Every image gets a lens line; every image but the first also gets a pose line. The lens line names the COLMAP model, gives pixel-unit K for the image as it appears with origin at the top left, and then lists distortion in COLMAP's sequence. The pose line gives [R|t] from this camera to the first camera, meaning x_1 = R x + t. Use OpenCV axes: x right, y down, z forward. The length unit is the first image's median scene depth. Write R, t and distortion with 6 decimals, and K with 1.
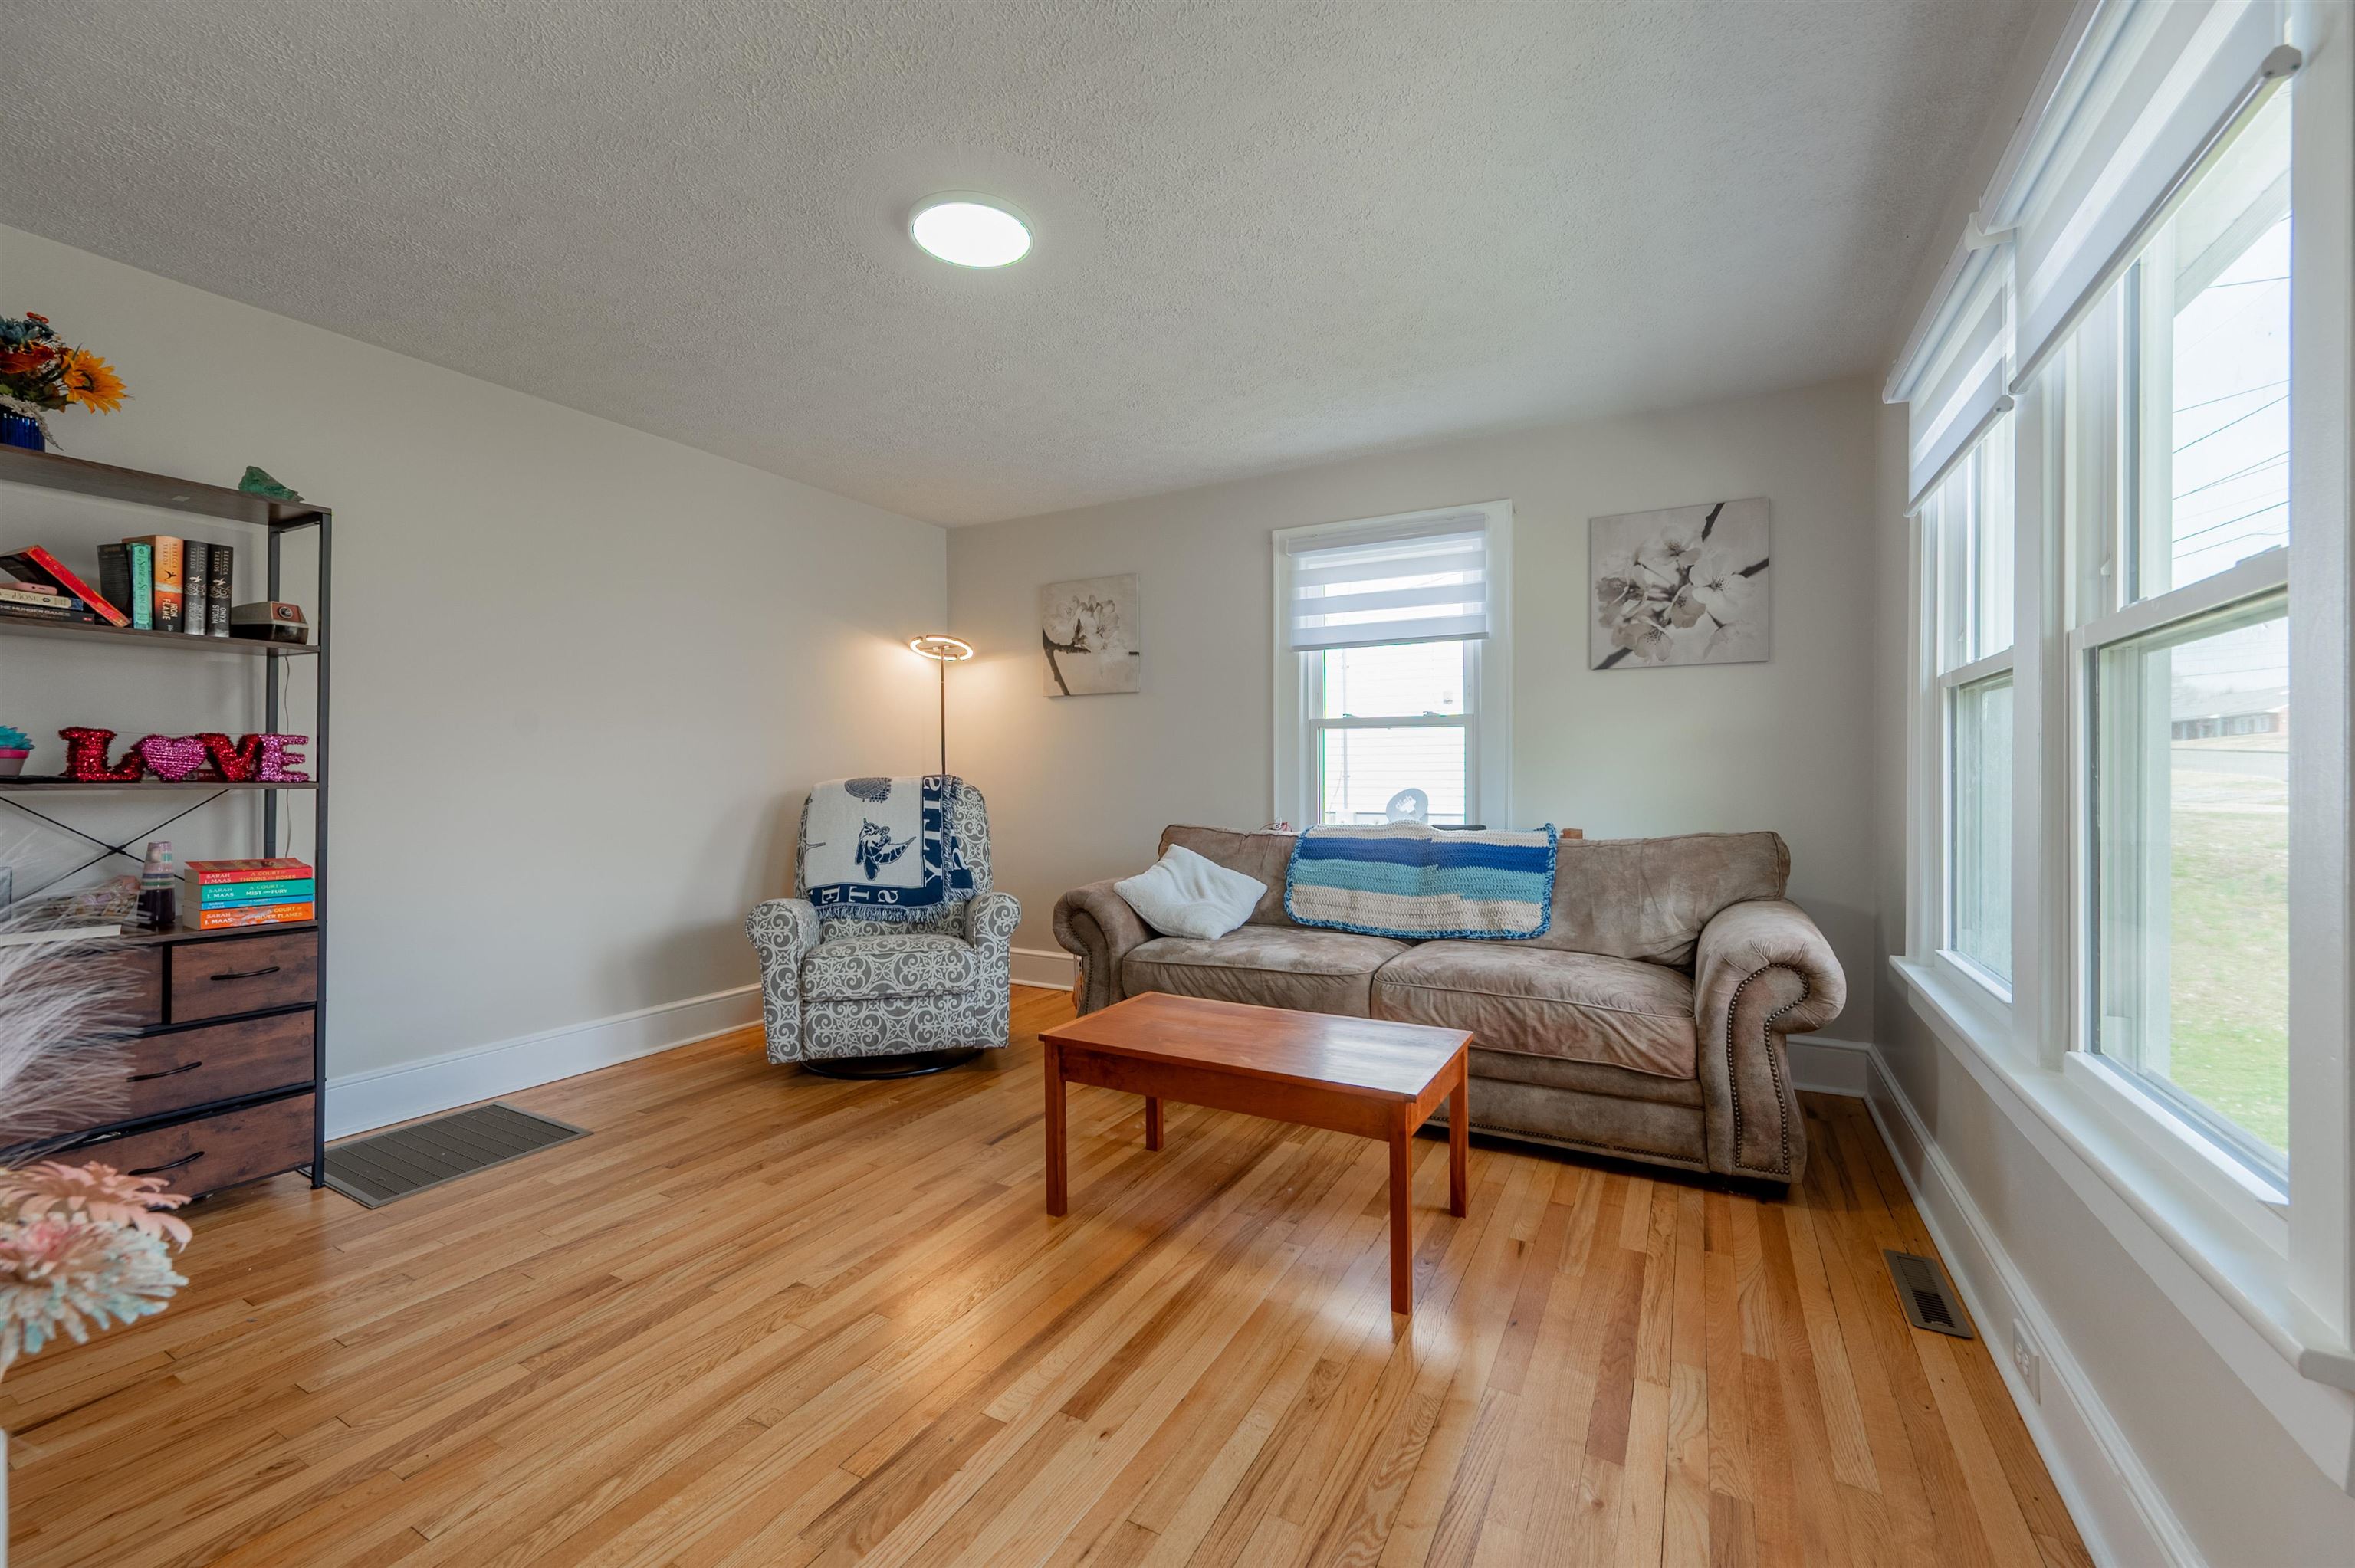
lens RADIAL K [[939.0, 0, 1181.8], [0, 939.0, 787.6], [0, 0, 1]] dist [0.001402, 0.000118]
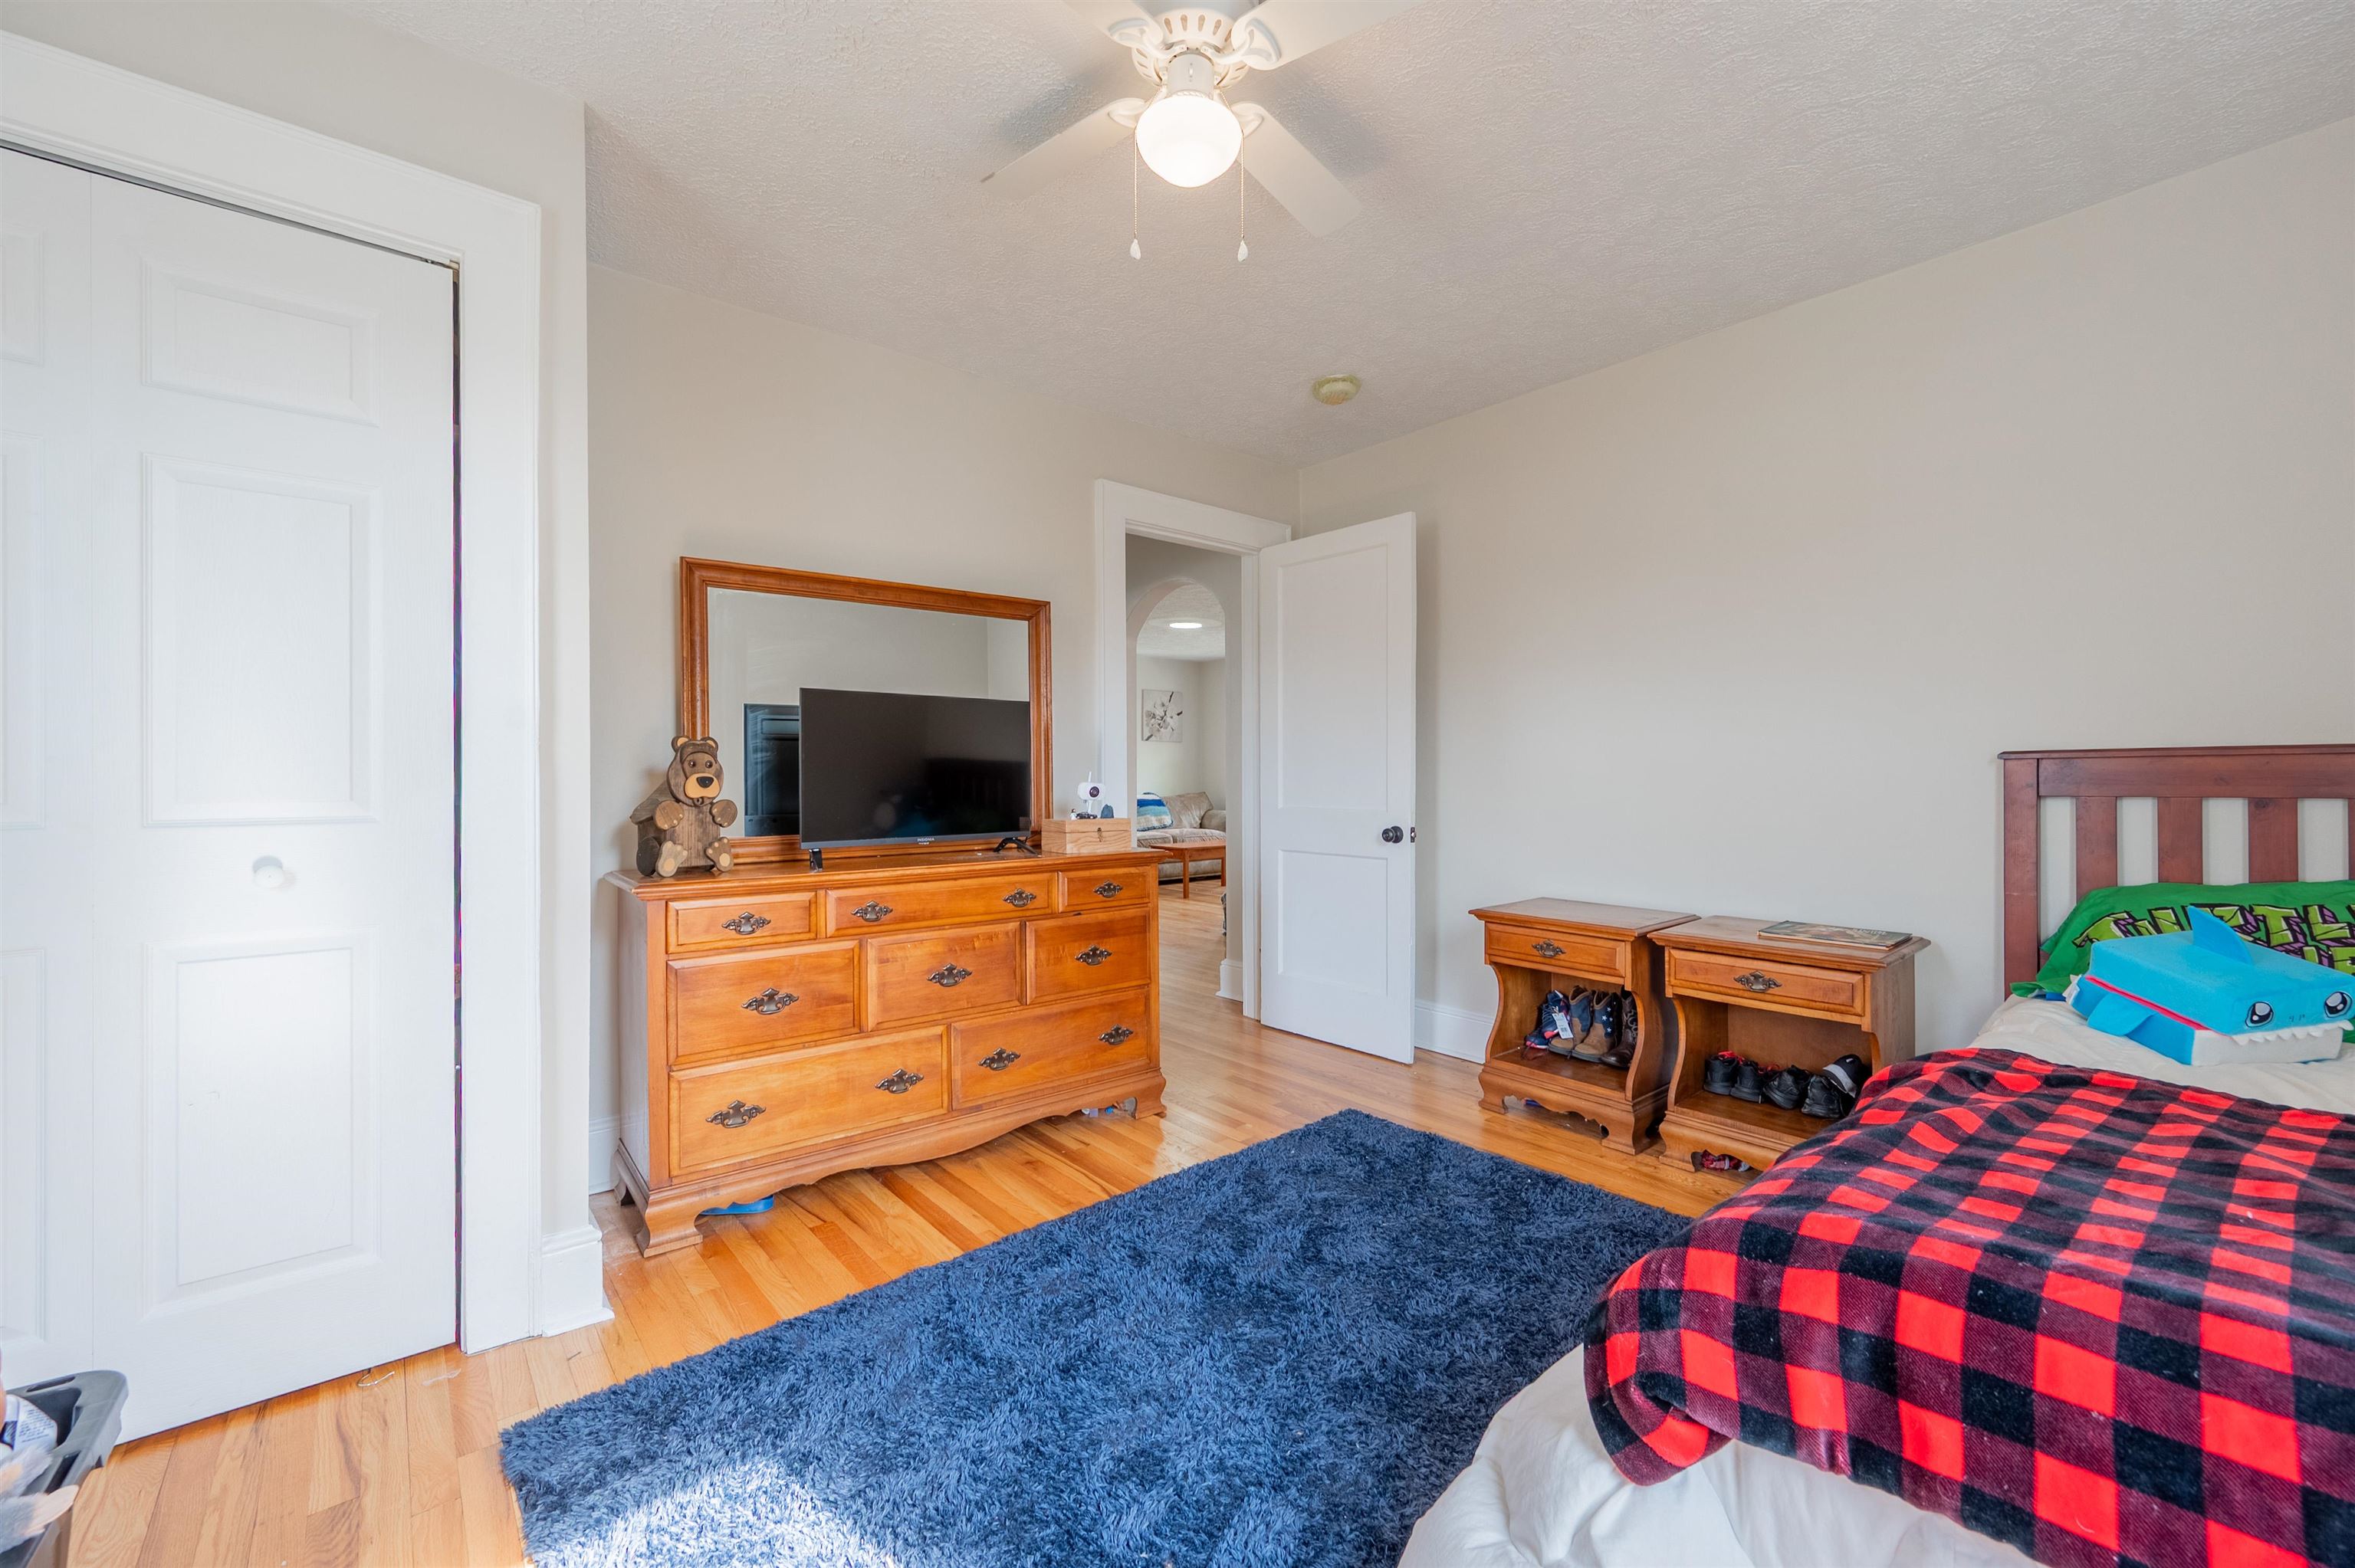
lens RADIAL K [[941.1, 0, 1200.3], [0, 941.1, 788.3], [0, 0, 1]] dist [0.001693, 0.000203]
pose [[0.340680, -0.005310, 0.940164, -2.399679], [0.015888, 0.999874, -0.000110, 0.028937], [-0.940045, 0.014975, 0.340722, -0.182206]]
